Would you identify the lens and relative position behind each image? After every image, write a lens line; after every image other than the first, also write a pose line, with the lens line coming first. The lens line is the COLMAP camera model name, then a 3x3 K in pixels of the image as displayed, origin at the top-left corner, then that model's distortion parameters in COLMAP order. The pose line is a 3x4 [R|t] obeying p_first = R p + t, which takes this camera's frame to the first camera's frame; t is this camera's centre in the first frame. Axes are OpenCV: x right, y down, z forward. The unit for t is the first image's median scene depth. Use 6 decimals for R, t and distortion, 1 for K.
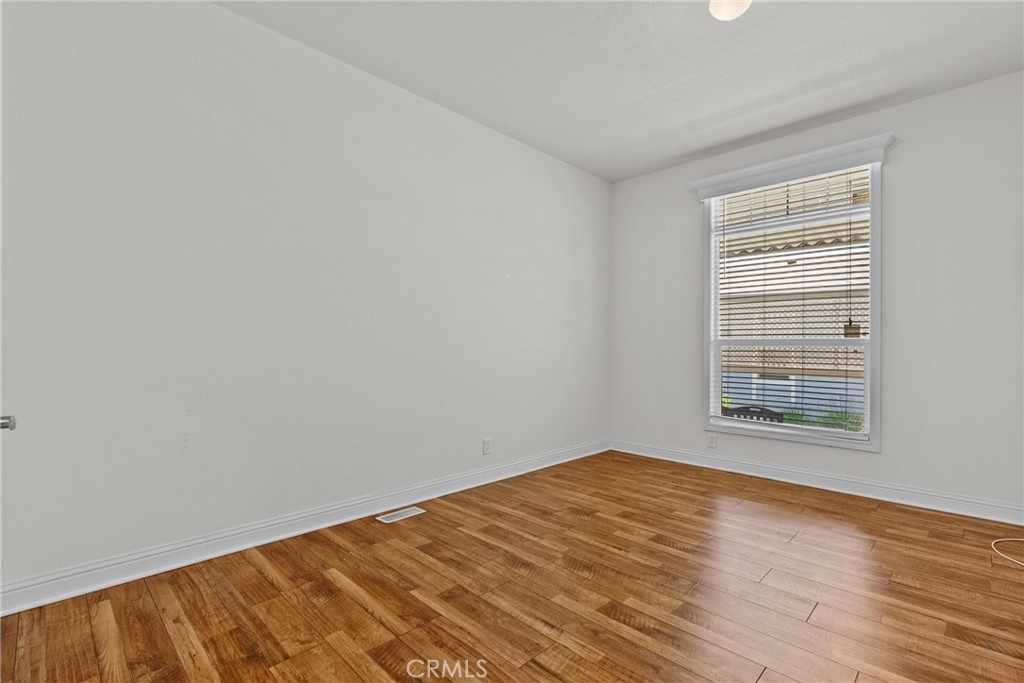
lens RADIAL K [[460.8, 0, 510.8], [0, 460.8, 340.3], [0, 0, 1]] dist [-0.003718, 0.000127]
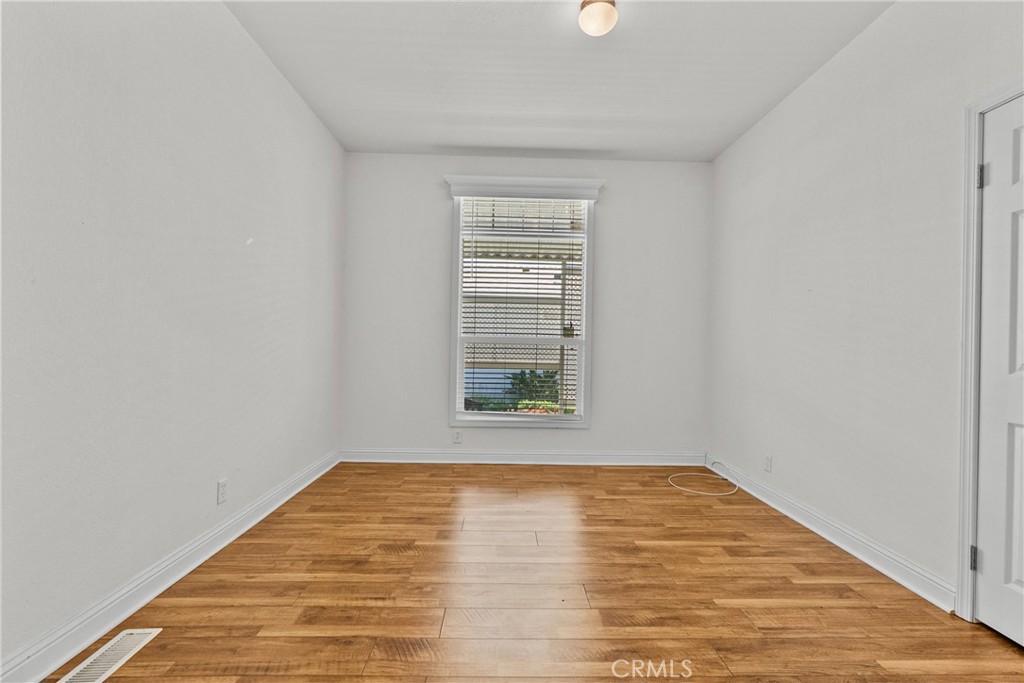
lens RADIAL K [[460.8, 0, 510.8], [0, 460.8, 340.3], [0, 0, 1]] dist [-0.003718, 0.000127]
pose [[0.693648, 0.014535, 0.720167, -0.275447], [-0.025061, 0.999678, 0.003962, 0.000197], [-0.719878, -0.020796, 0.693789, 0.277523]]
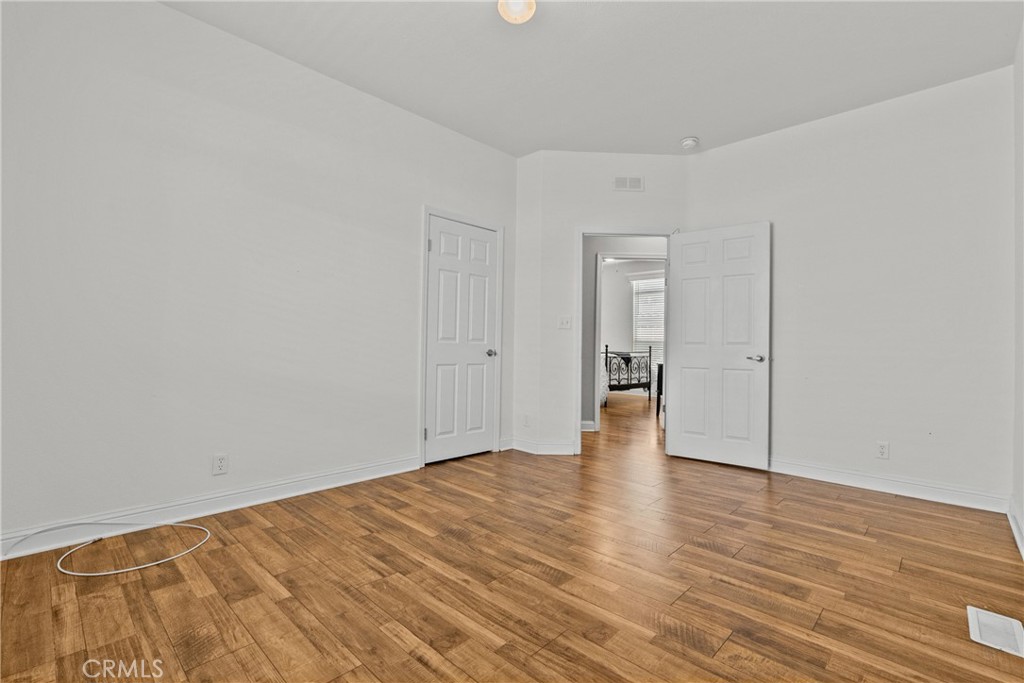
lens RADIAL K [[460.8, 0, 510.8], [0, 460.8, 340.3], [0, 0, 1]] dist [-0.003718, 0.000127]
pose [[-0.999657, -0.020445, -0.016377, 0.336472], [-0.019989, 0.999421, -0.027530, 0.046873], [0.016931, -0.027193, -0.999487, 1.409182]]
